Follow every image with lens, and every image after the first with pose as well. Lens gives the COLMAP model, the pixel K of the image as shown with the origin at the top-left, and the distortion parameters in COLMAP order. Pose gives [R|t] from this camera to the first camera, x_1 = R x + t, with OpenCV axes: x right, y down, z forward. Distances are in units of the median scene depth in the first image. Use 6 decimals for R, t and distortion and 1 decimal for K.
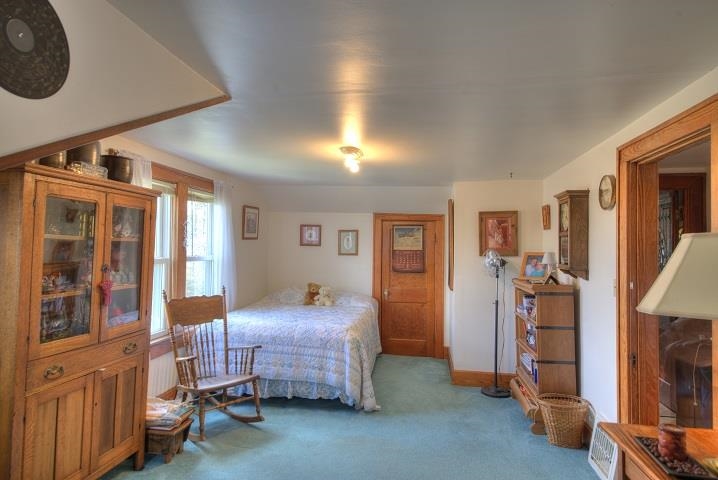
lens RADIAL K [[433.9, 0, 359.4], [0, 433.9, 239.8], [0, 0, 1]] dist [0.051397, -0.024053]
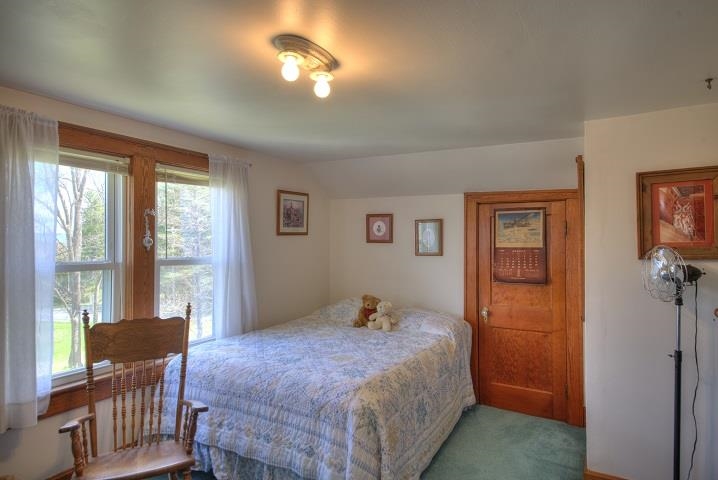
lens RADIAL K [[433.9, 0, 357.1], [0, 433.9, 237.9], [0, 0, 1]] dist [0.051397, -0.024053]
pose [[0.932758, -0.014726, -0.360202, 0.134485], [0.015417, 0.999881, -0.000955, 0.006759], [0.360173, -0.004663, 0.932874, 0.344754]]
